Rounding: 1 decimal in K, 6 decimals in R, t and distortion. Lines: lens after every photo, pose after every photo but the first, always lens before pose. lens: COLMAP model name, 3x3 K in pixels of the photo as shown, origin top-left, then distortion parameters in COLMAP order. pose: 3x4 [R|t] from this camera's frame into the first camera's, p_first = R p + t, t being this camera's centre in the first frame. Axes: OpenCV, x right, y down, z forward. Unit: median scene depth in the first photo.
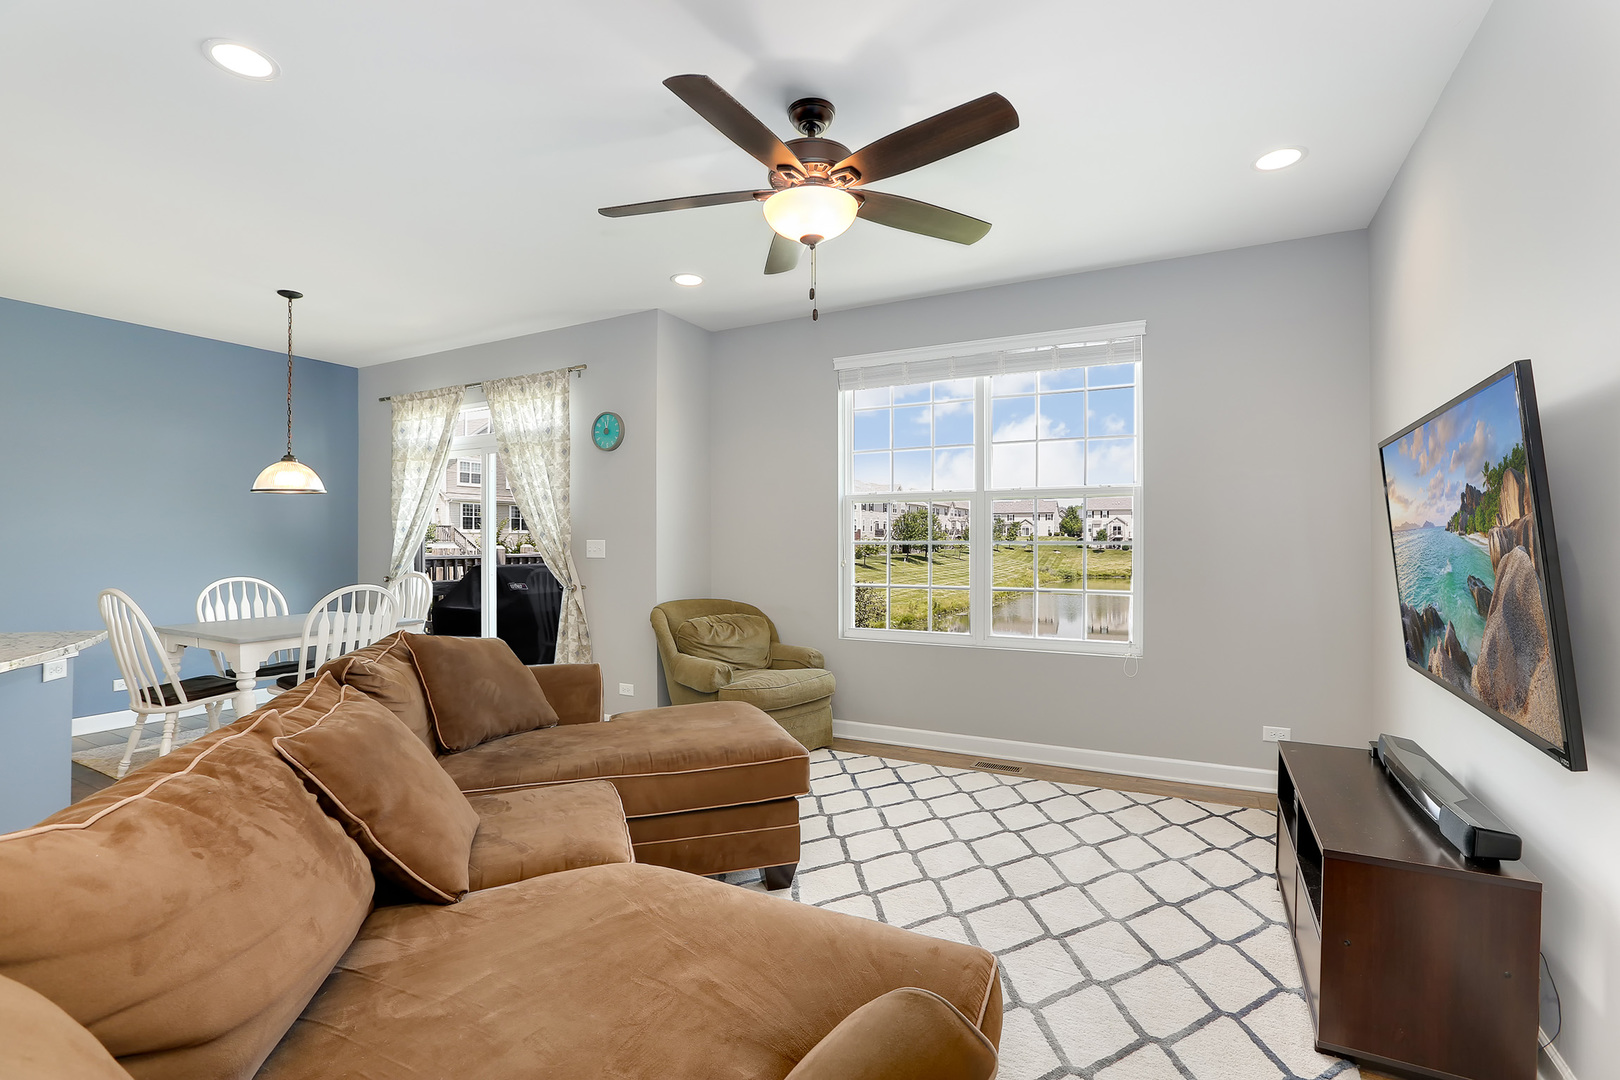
lens RADIAL K [[743.1, 0, 804.4], [0, 743.1, 539.3], [0, 0, 1]] dist [-0.054692, 0.019995]
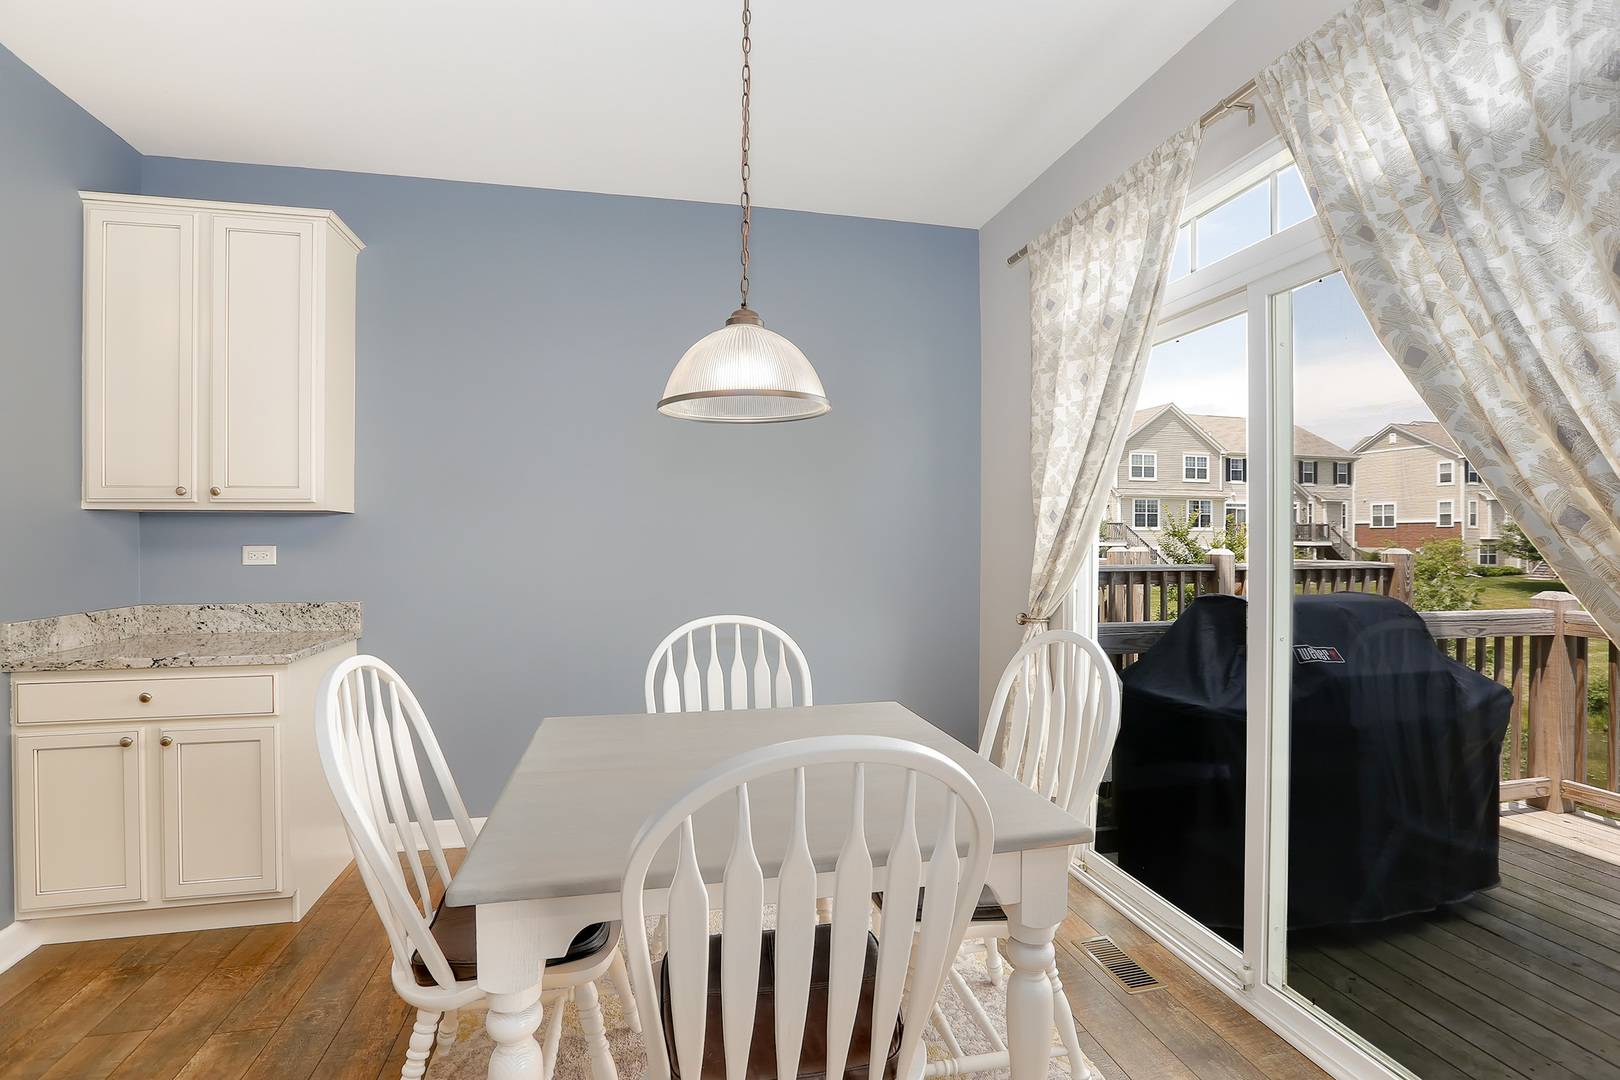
lens RADIAL K [[743.1, 0, 804.4], [0, 743.1, 539.3], [0, 0, 1]] dist [-0.054692, 0.019995]
pose [[0.656747, 0.002604, -0.754107, -0.311346], [-0.000676, 0.999996, 0.002865, -0.000549], [0.754111, -0.001372, 0.656746, 0.597998]]
